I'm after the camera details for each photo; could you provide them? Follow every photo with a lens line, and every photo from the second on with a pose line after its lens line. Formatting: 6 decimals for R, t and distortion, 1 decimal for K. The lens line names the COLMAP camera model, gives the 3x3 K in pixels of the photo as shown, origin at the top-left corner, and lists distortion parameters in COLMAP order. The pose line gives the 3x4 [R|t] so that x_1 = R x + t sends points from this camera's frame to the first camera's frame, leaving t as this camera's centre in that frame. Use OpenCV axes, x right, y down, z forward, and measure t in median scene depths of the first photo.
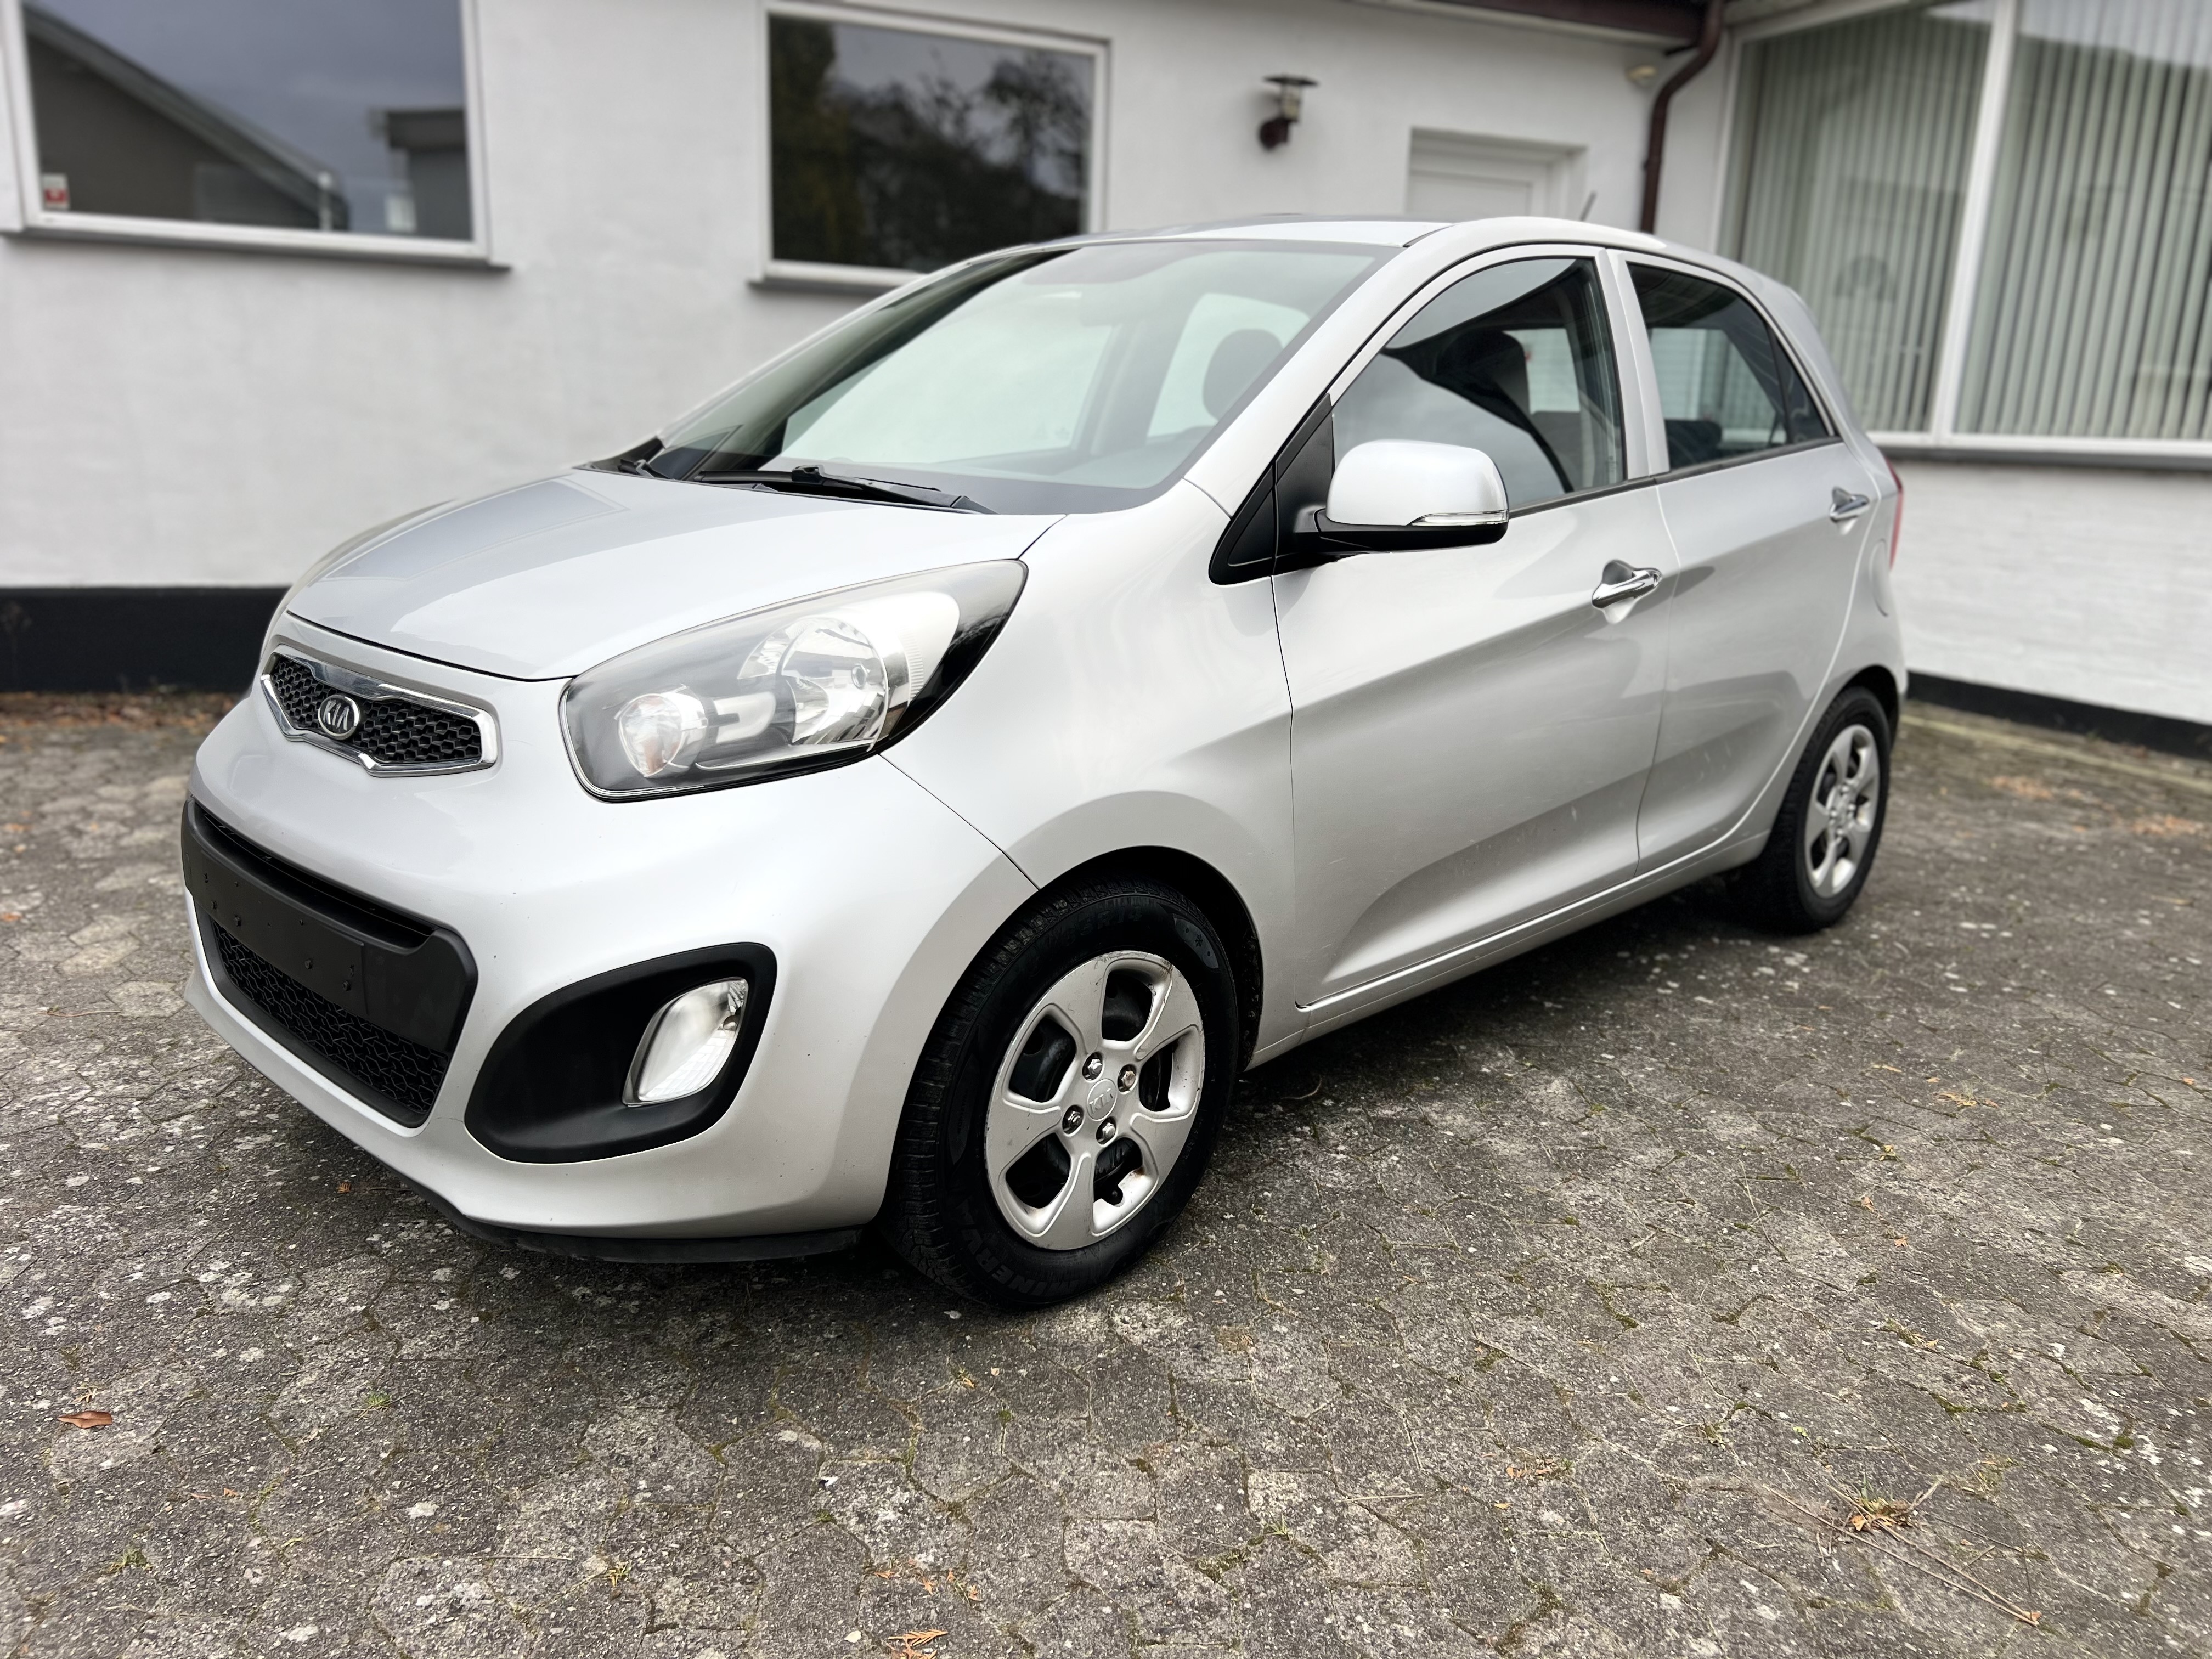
lens RADIAL K [[1692.0, 0, 1110.0], [0, 1692.0, 828.8], [0, 0, 1]] dist [0.045179, -0.035577]
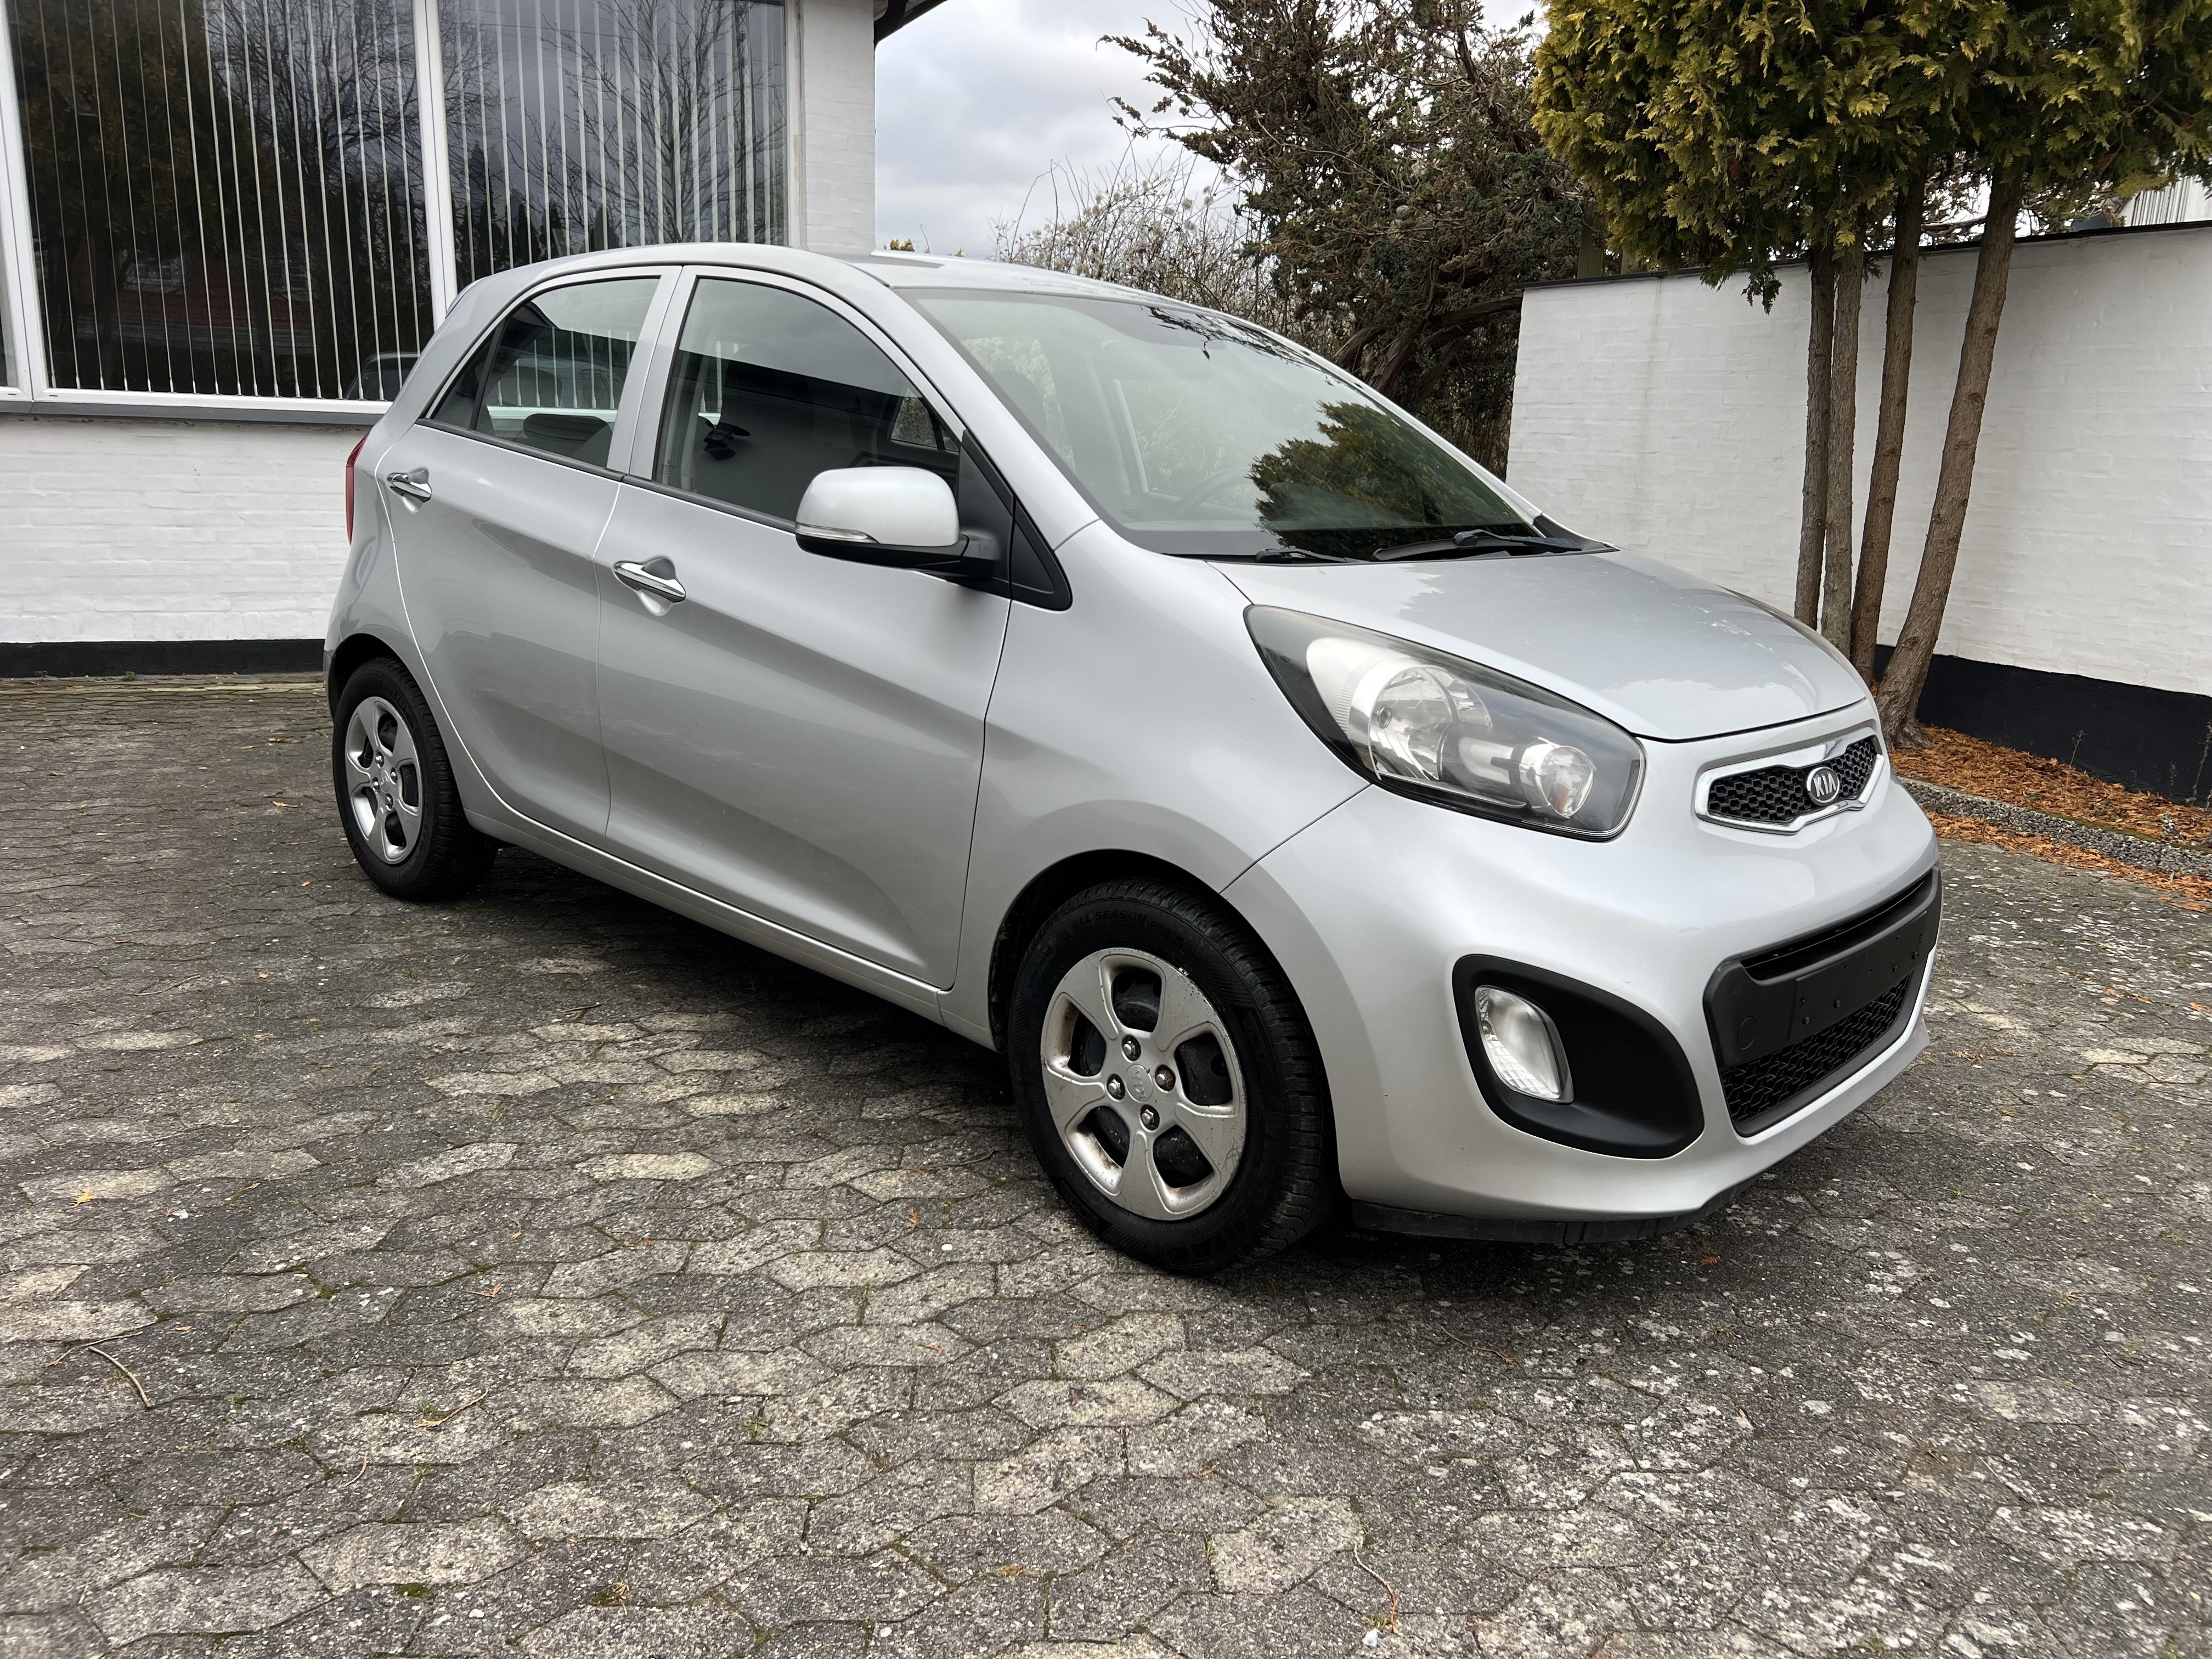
lens RADIAL K [[1692.0, 0, 1112.3], [0, 1692.0, 825.3], [0, 0, 1]] dist [0.045179, -0.035577]
pose [[-0.038465, -0.264874, 0.963516, -0.713916], [0.198478, 0.942992, 0.267156, -0.203678], [-0.979350, 0.201513, 0.016299, 0.672050]]
